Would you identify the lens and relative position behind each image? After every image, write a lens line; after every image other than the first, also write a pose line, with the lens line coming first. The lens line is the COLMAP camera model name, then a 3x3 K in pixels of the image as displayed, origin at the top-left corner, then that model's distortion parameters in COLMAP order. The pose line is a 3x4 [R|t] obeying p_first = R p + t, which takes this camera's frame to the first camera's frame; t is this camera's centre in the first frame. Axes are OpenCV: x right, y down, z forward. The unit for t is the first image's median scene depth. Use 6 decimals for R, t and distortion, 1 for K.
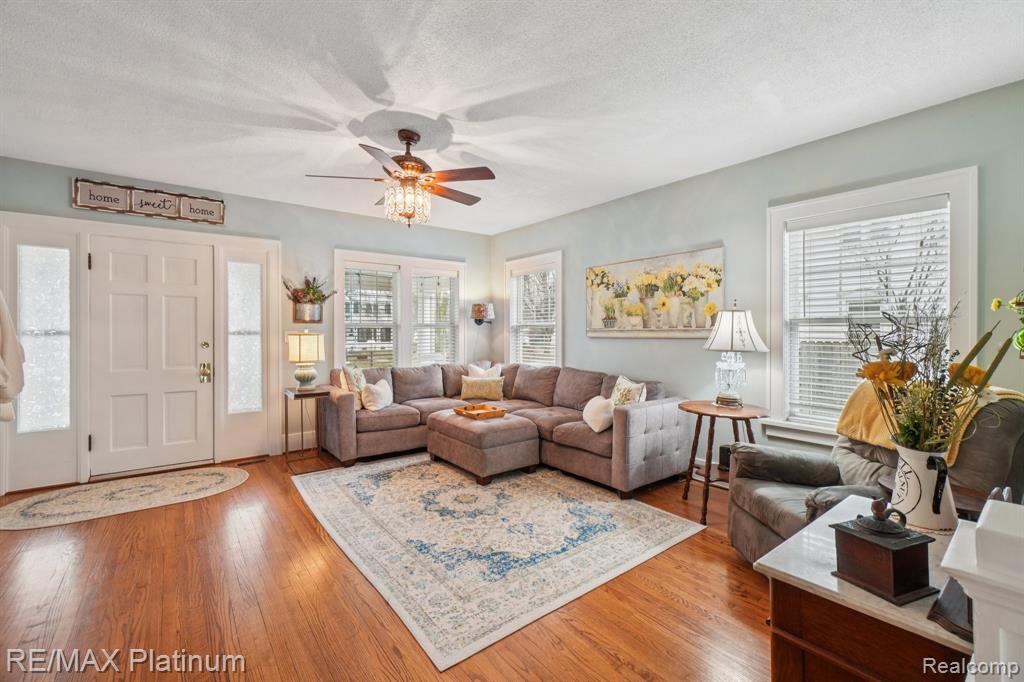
lens RADIAL K [[442.1, 0, 513.6], [0, 442.1, 333.2], [0, 0, 1]] dist [-0.007724, 0.001842]
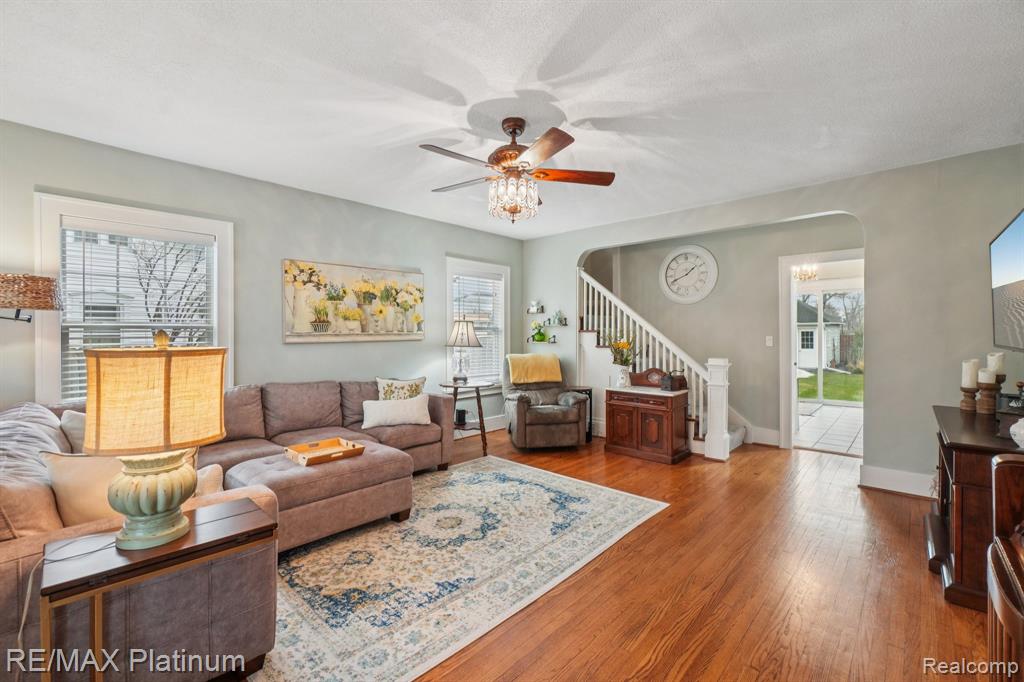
lens RADIAL K [[442.1, 0, 512.8], [0, 442.1, 335.4], [0, 0, 1]] dist [-0.007724, 0.001842]
pose [[-0.166699, -0.005416, 0.985993, -0.927397], [0.008511, 0.999940, 0.006931, -0.009446], [-0.985971, 0.009547, -0.166643, 0.933459]]
